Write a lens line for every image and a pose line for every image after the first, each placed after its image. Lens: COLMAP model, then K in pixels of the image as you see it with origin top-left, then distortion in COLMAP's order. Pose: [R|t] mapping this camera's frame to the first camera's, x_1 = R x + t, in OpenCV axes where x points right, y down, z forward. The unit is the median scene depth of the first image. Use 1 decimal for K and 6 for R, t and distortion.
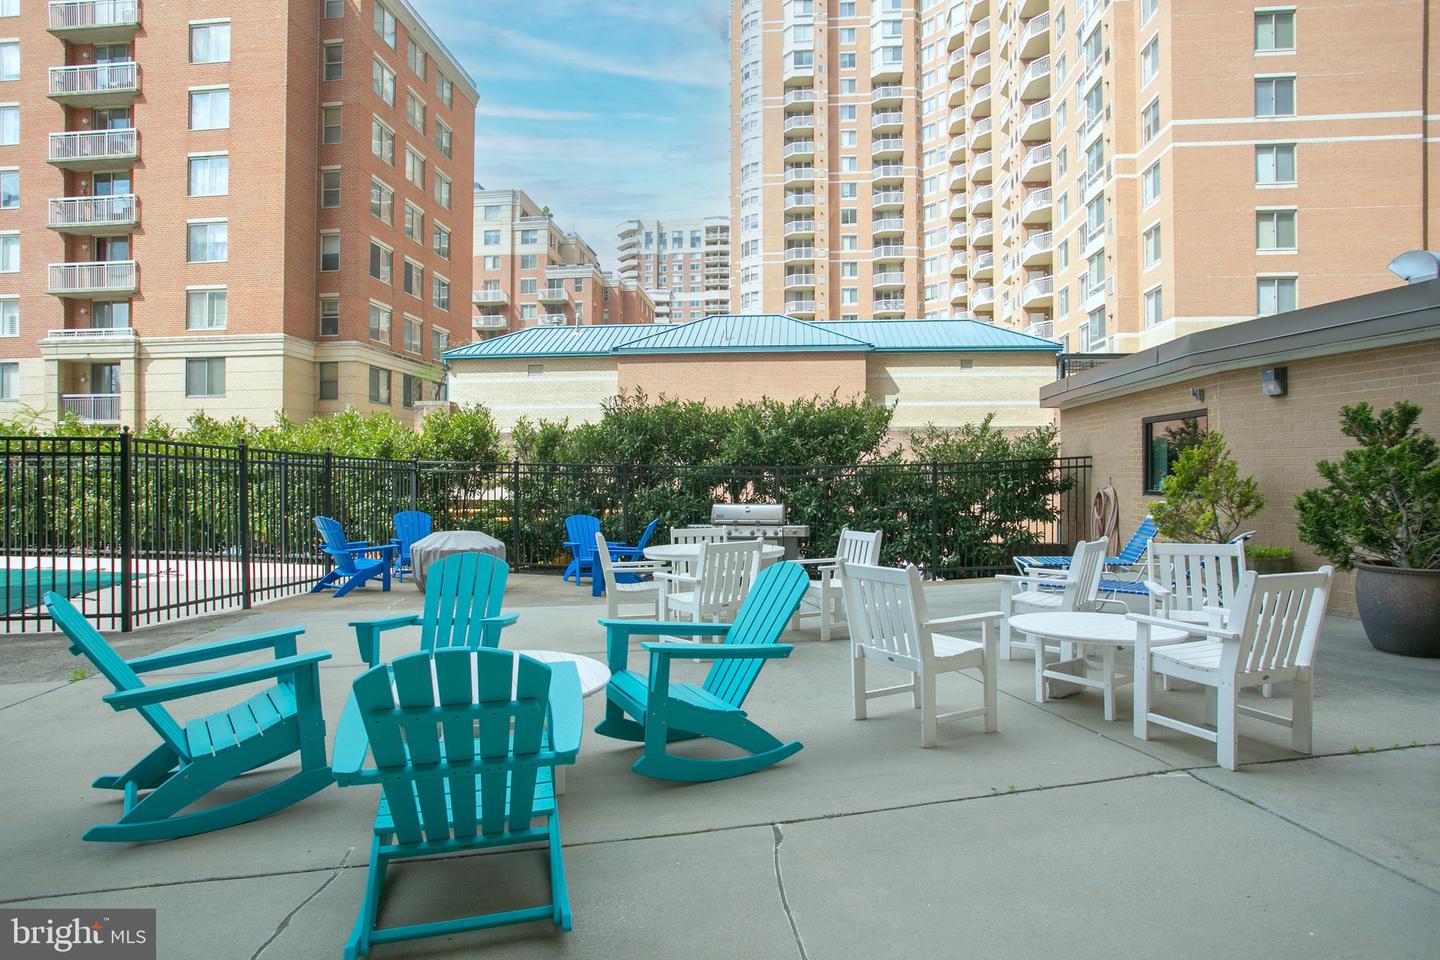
lens RADIAL K [[759.8, 0, 720.0], [0, 759.8, 480.0], [0, 0, 1]] dist [-0.061625, 0.034844]
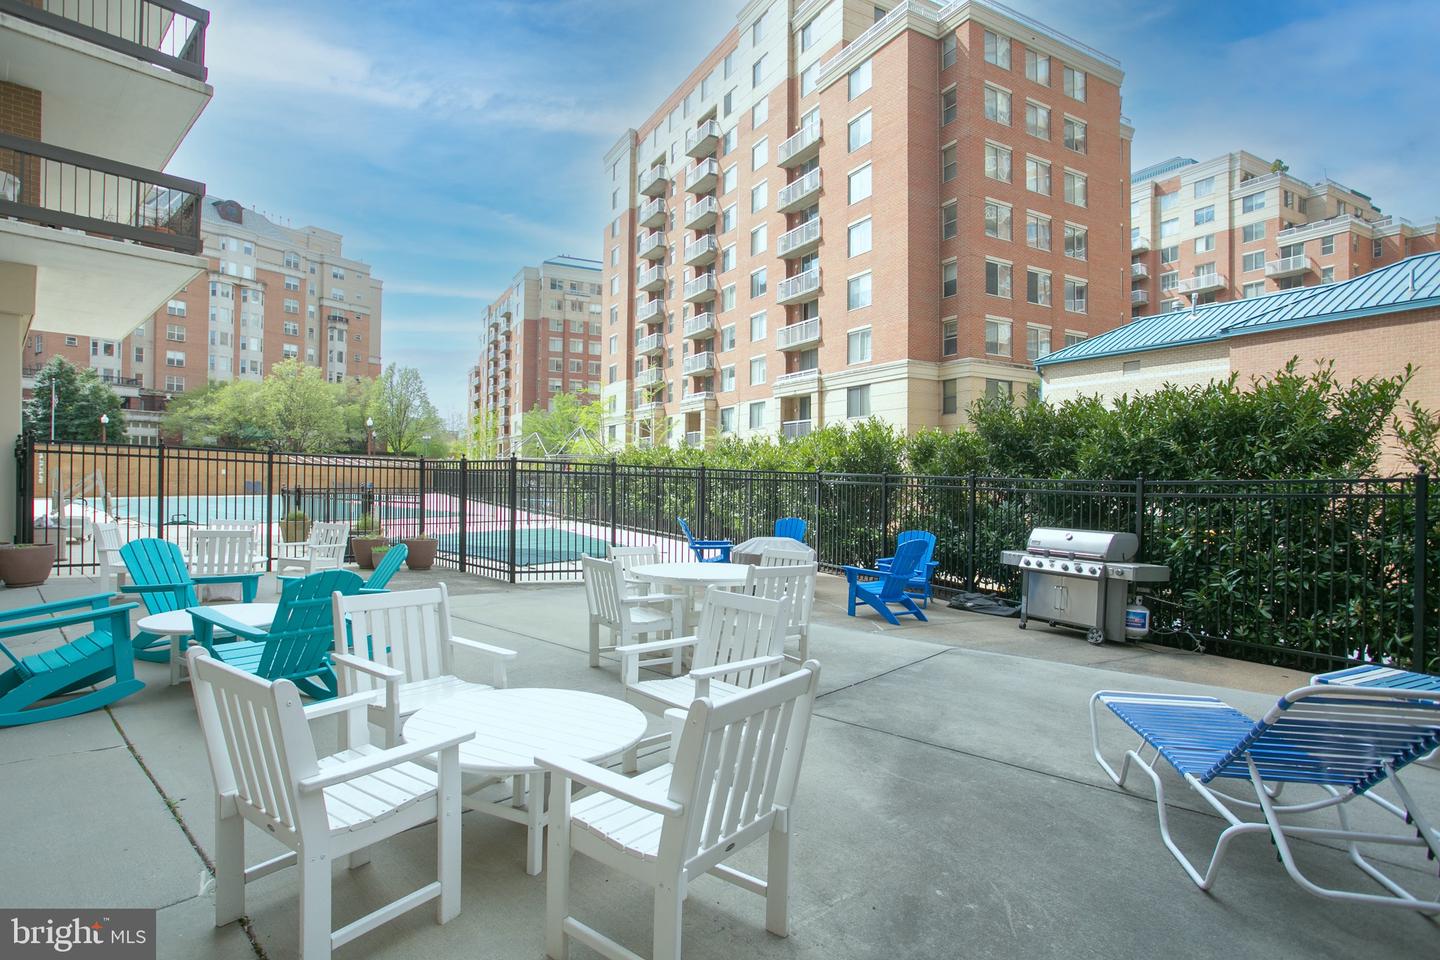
lens RADIAL K [[746.2, 0, 724.0], [0, 746.2, 477.5], [0, 0, 1]] dist [-0.062784, 0.034438]
pose [[0.565463, 0.006293, -0.824750, 0.186523], [-0.016020, 0.999866, -0.003354, -0.005677], [0.824618, 0.015109, 0.565488, 0.119860]]
